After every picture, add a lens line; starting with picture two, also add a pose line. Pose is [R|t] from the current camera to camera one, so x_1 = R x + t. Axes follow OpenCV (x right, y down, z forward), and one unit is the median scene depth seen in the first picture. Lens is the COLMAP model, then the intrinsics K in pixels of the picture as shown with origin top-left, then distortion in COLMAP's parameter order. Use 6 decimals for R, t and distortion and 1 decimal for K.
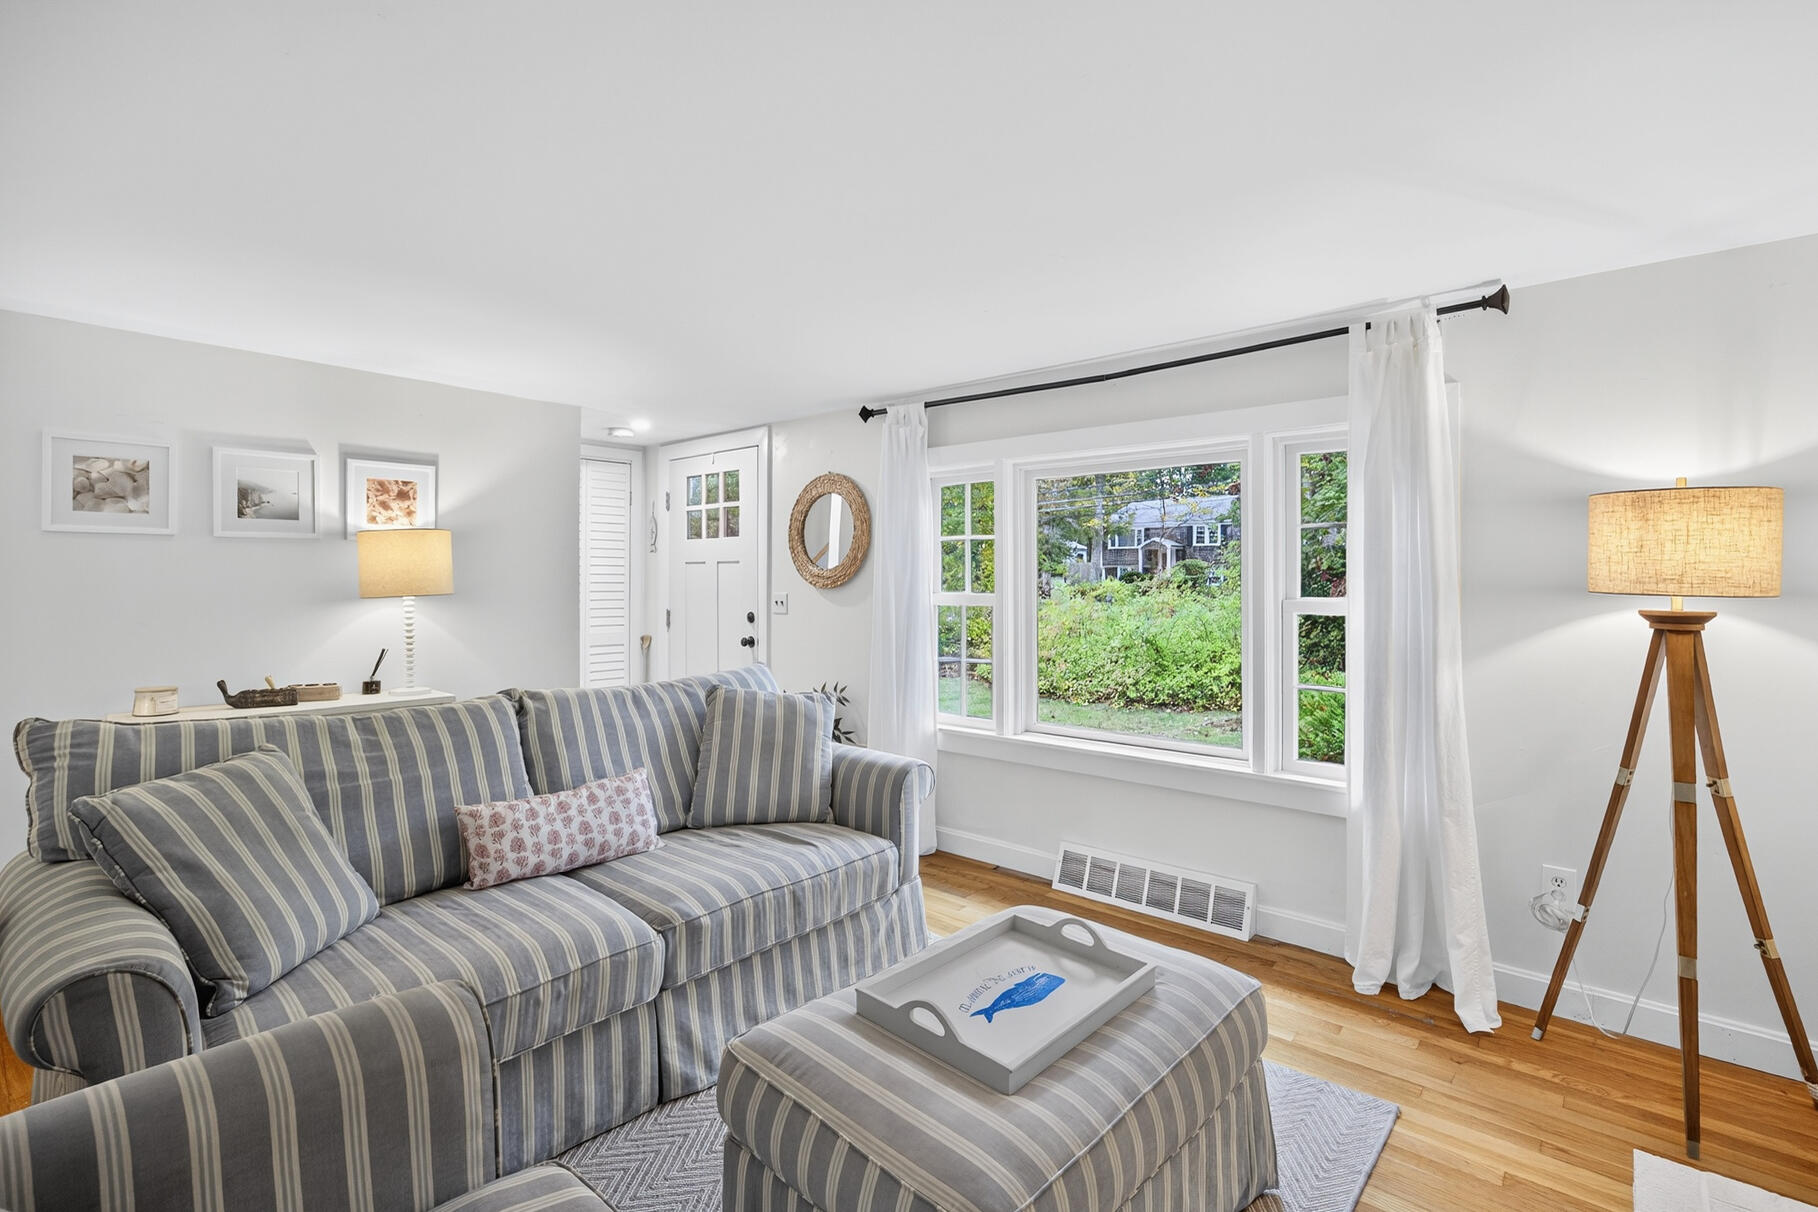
lens RADIAL K [[885.8, 0, 916.8], [0, 885.8, 574.9], [0, 0, 1]] dist [-0.003481, -0.000315]
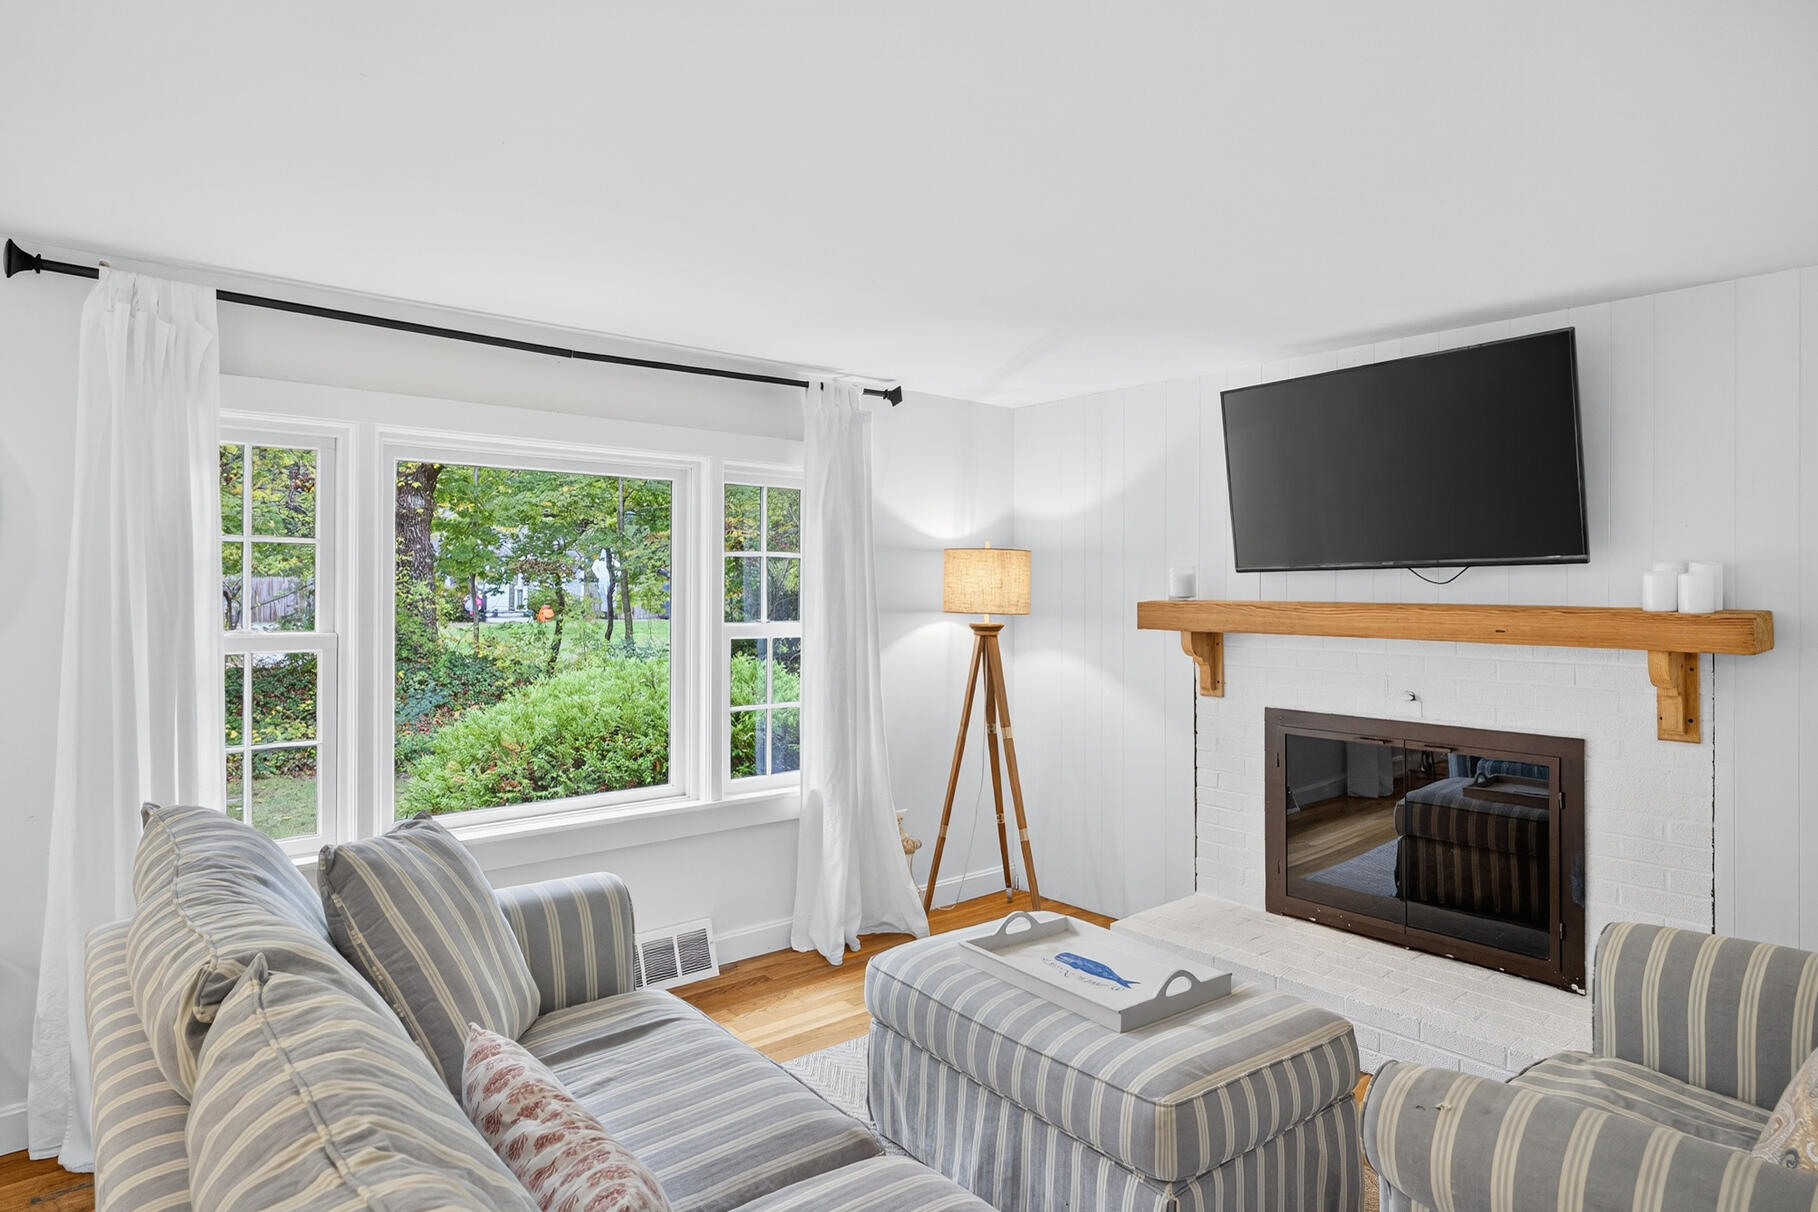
lens RADIAL K [[1014.0, 0, 961.4], [0, 1014.0, 590.3], [0, 0, 1]] dist [-0.002538, -0.000539]
pose [[0.129541, 0.011035, 0.991513, -0.754556], [0.002263, 0.999932, -0.011424, 0.001656], [-0.991572, 0.003724, 0.129507, 0.624618]]
